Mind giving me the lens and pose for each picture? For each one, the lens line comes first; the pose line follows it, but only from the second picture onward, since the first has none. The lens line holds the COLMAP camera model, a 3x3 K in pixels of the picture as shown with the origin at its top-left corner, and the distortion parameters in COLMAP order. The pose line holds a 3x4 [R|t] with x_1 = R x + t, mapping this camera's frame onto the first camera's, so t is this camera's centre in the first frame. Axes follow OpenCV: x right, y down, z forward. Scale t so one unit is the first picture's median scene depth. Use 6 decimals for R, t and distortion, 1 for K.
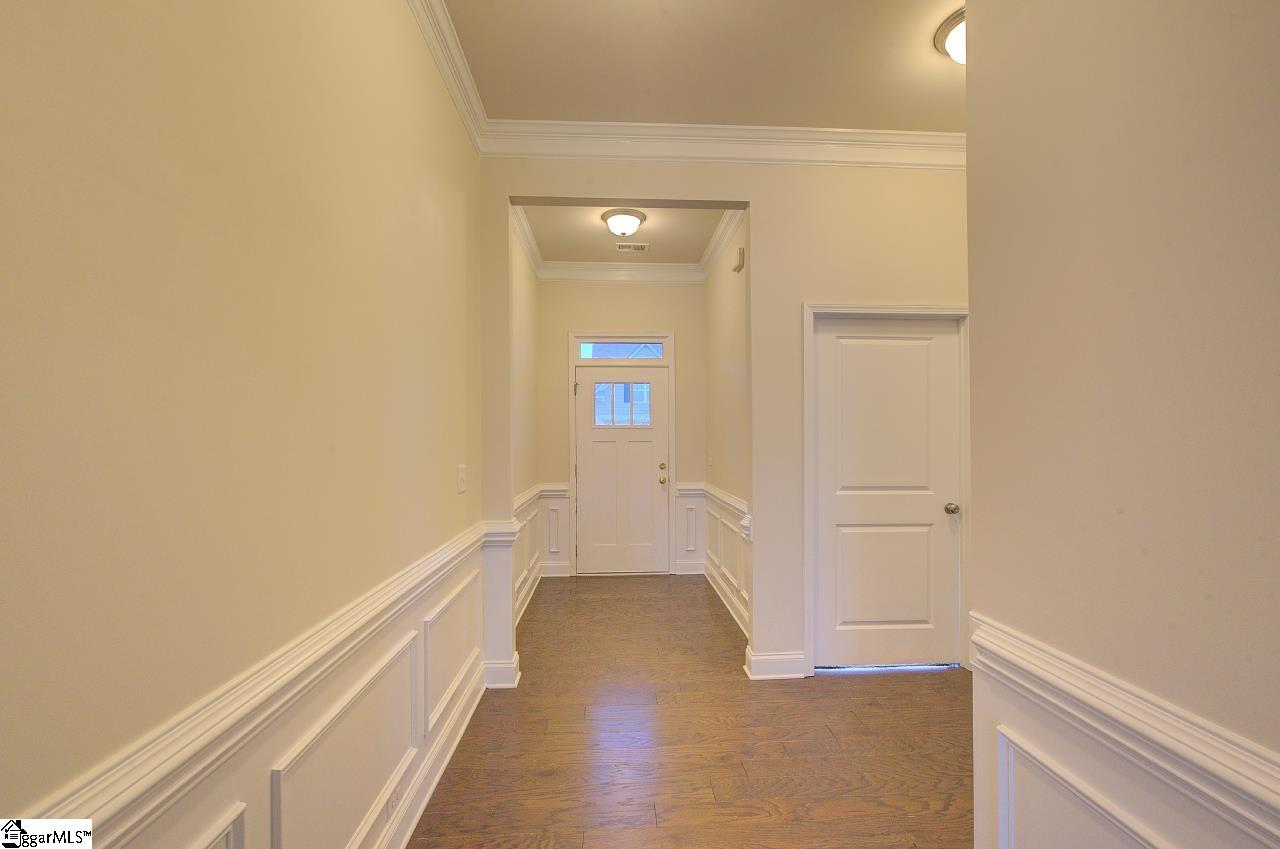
lens RADIAL K [[553.2, 0, 654.9], [0, 553.2, 437.6], [0, 0, 1]] dist [0.001827, 0.000117]
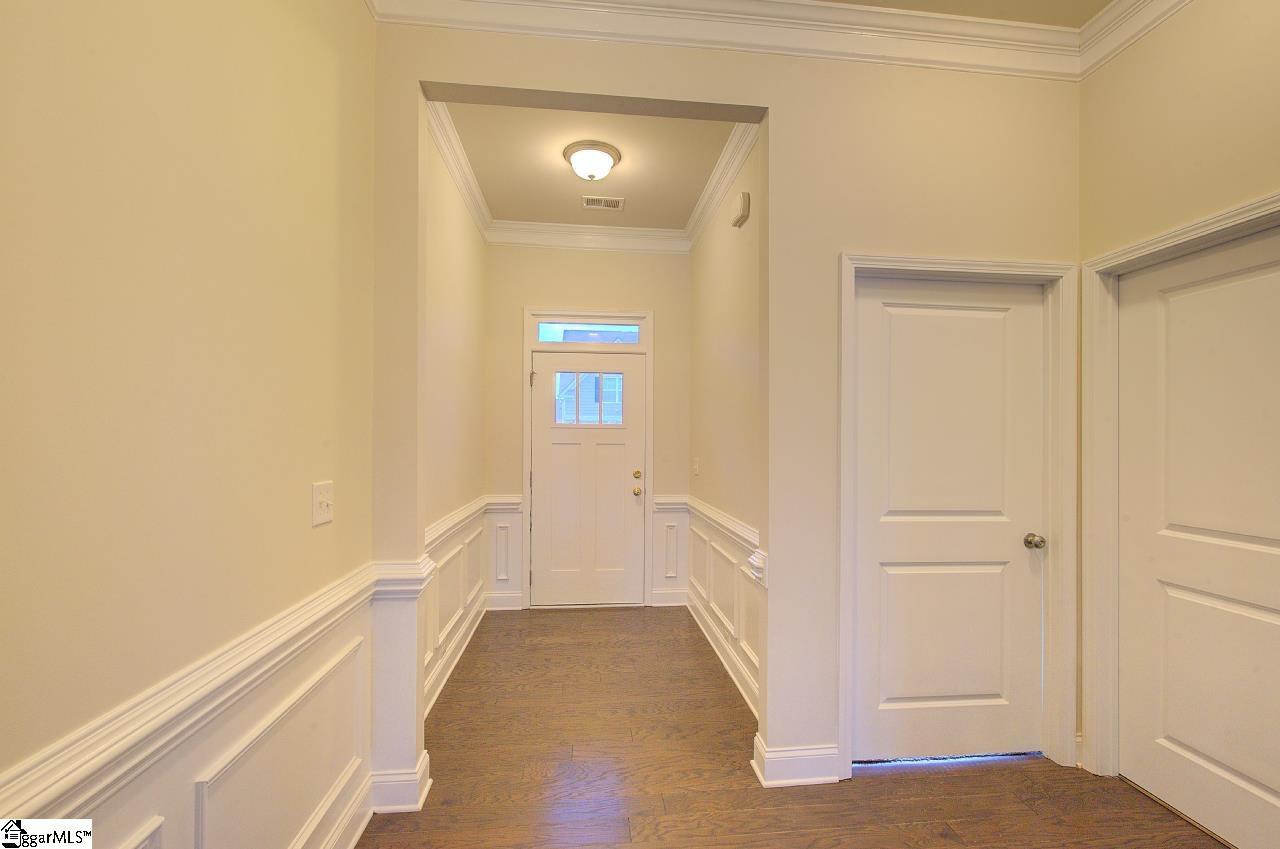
lens RADIAL K [[553.2, 0, 654.9], [0, 553.2, 437.6], [0, 0, 1]] dist [0.001827, 0.000117]
pose [[0.998574, 0.011296, 0.052177, -0.004834], [-0.011115, 0.999931, -0.003751, -0.000661], [-0.052216, 0.003166, 0.998631, 0.233190]]
